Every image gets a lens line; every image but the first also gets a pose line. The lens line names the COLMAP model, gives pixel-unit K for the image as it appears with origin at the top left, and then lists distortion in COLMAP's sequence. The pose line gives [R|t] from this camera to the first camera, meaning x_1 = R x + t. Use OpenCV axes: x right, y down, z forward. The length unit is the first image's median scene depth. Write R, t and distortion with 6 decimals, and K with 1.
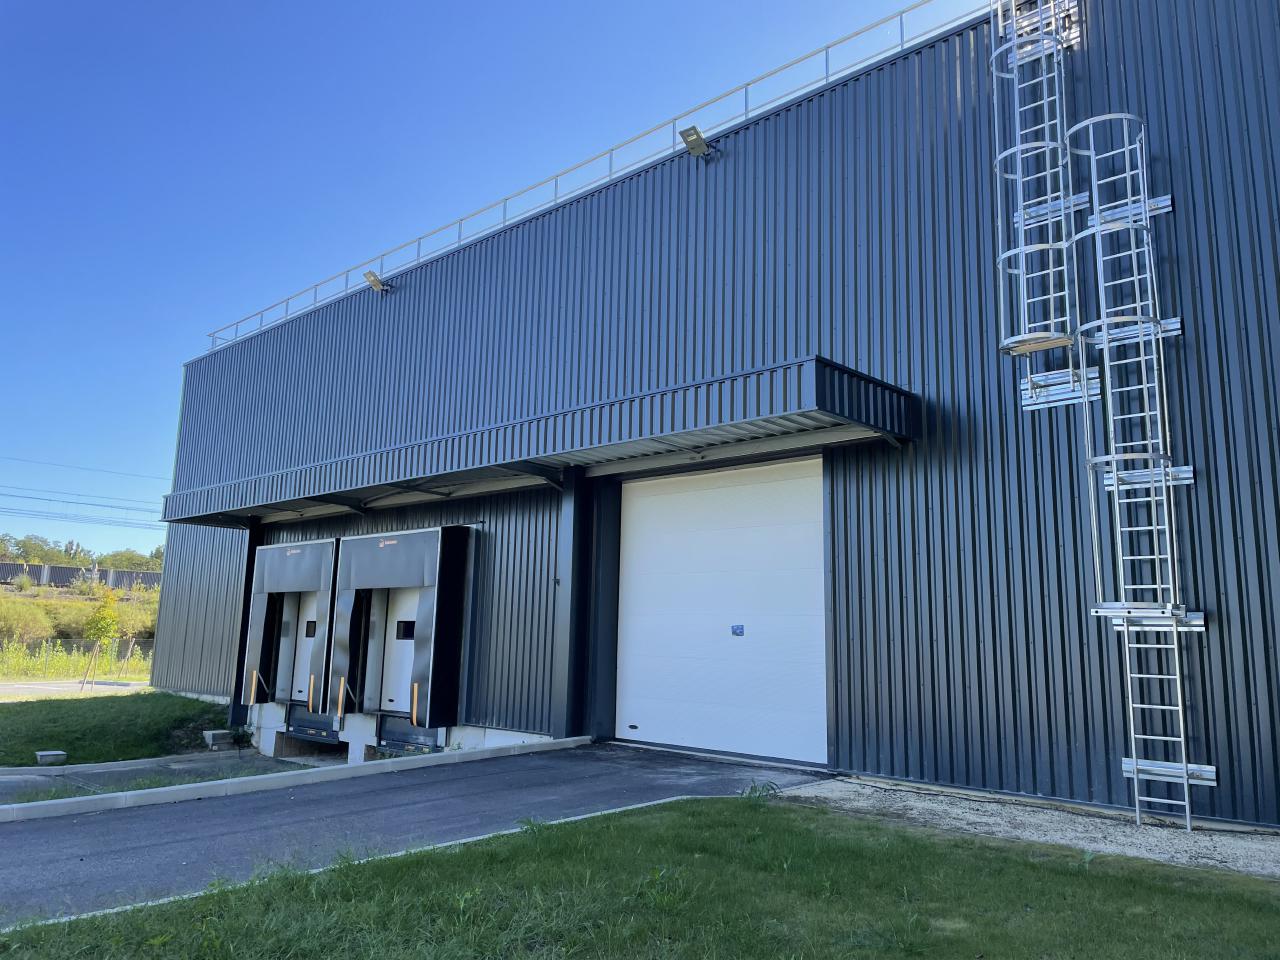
lens RADIAL K [[950.1, 0, 632.2], [0, 950.1, 474.9], [0, 0, 1]] dist [0.063796, -0.089876]
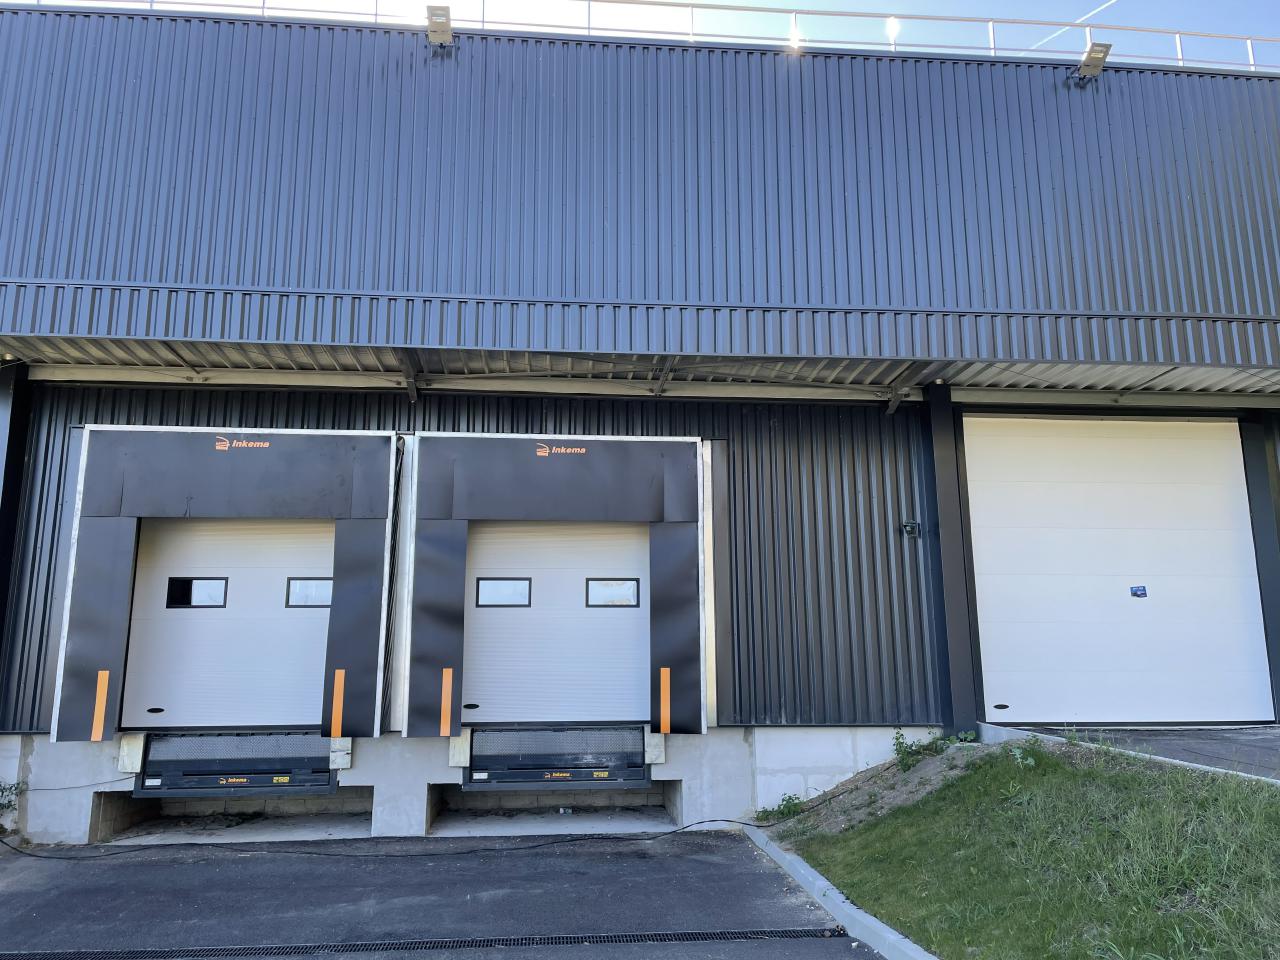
lens RADIAL K [[844.2, 0, 638.1], [0, 844.2, 446.2], [0, 0, 1]] dist [0.032160, -0.019018]
pose [[0.672060, 0.113389, 0.731764, -0.837157], [-0.118387, 0.991948, -0.044978, 0.115689], [-0.730972, -0.056403, 0.680073, 0.784914]]
